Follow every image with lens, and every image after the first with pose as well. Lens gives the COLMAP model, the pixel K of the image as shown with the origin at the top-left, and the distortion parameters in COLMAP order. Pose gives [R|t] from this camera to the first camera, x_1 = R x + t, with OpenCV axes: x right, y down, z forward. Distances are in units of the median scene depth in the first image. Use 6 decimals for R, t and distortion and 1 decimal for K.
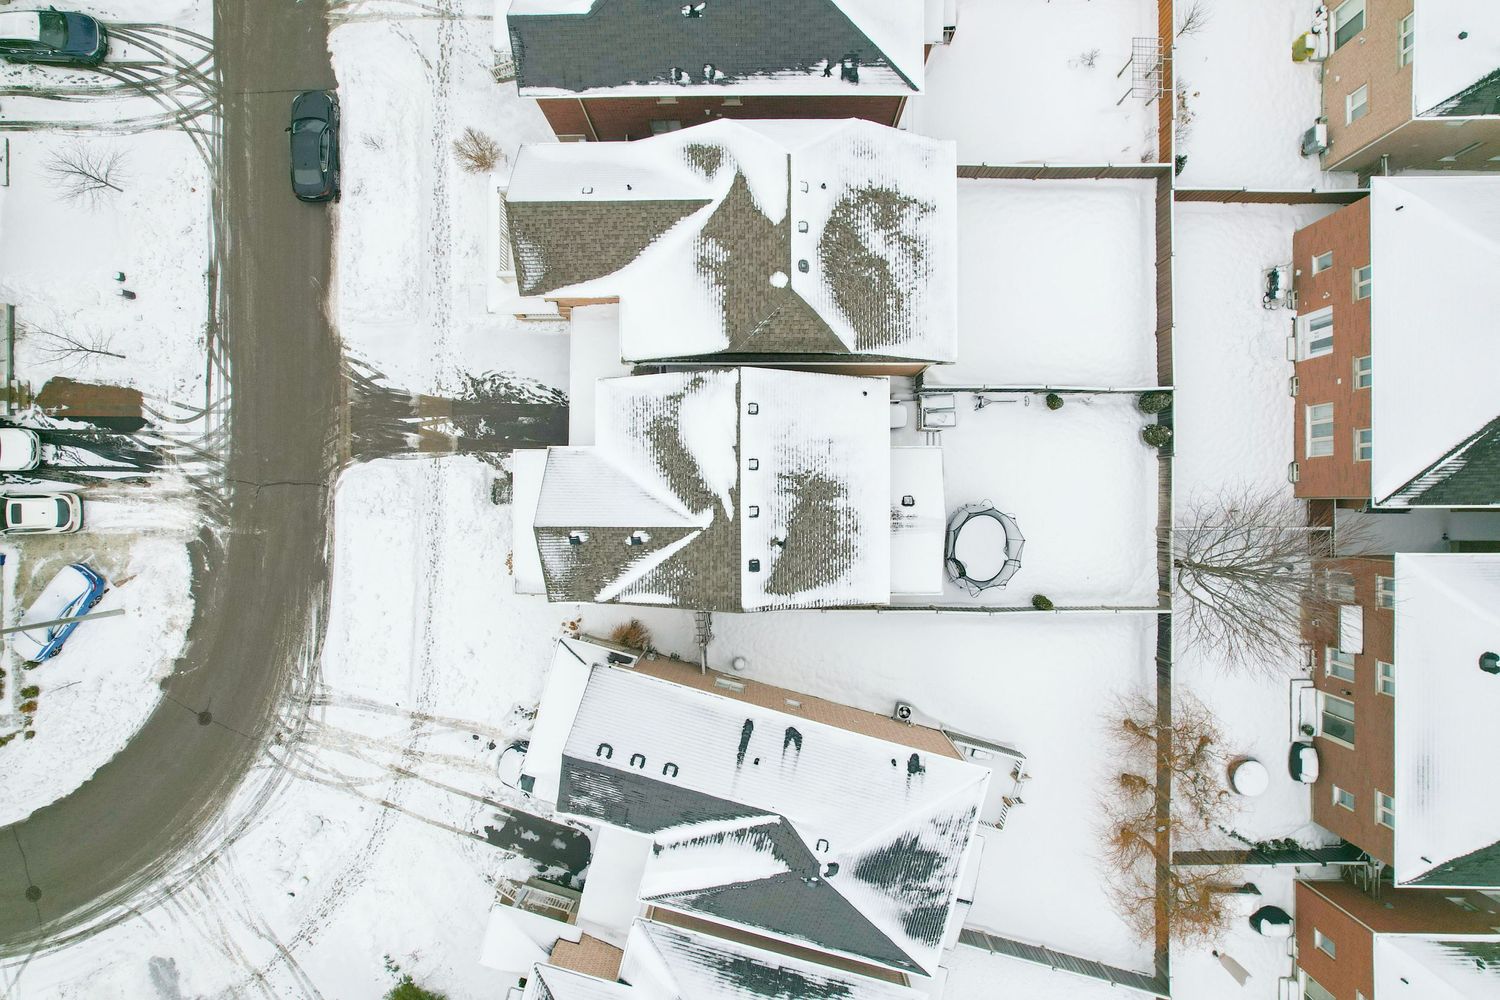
lens RADIAL K [[958.7, 0, 756.5], [0, 958.7, 502.0], [0, 0, 1]] dist [-0.078515, 0.070064]
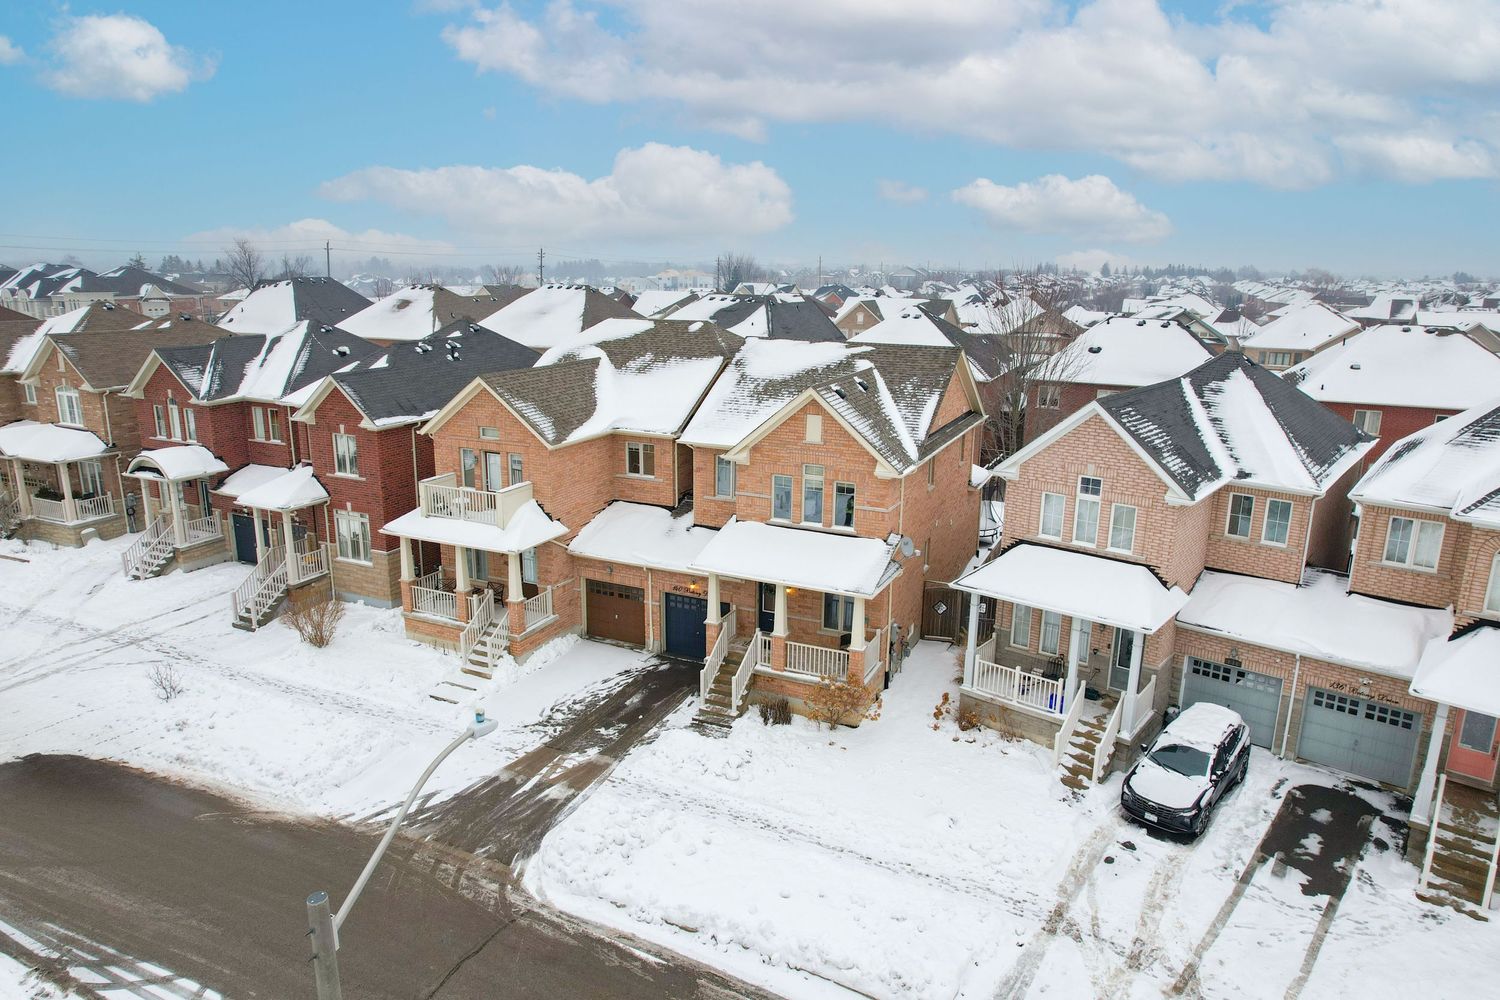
lens RADIAL K [[958.7, 0, 756.5], [0, 958.7, 502.0], [0, 0, 1]] dist [-0.078515, 0.070064]
pose [[0.412571, -0.205104, 0.887534, -0.855336], [0.910742, 0.112431, -0.397377, 0.275913], [-0.018283, 0.972261, 0.233183, 0.751082]]
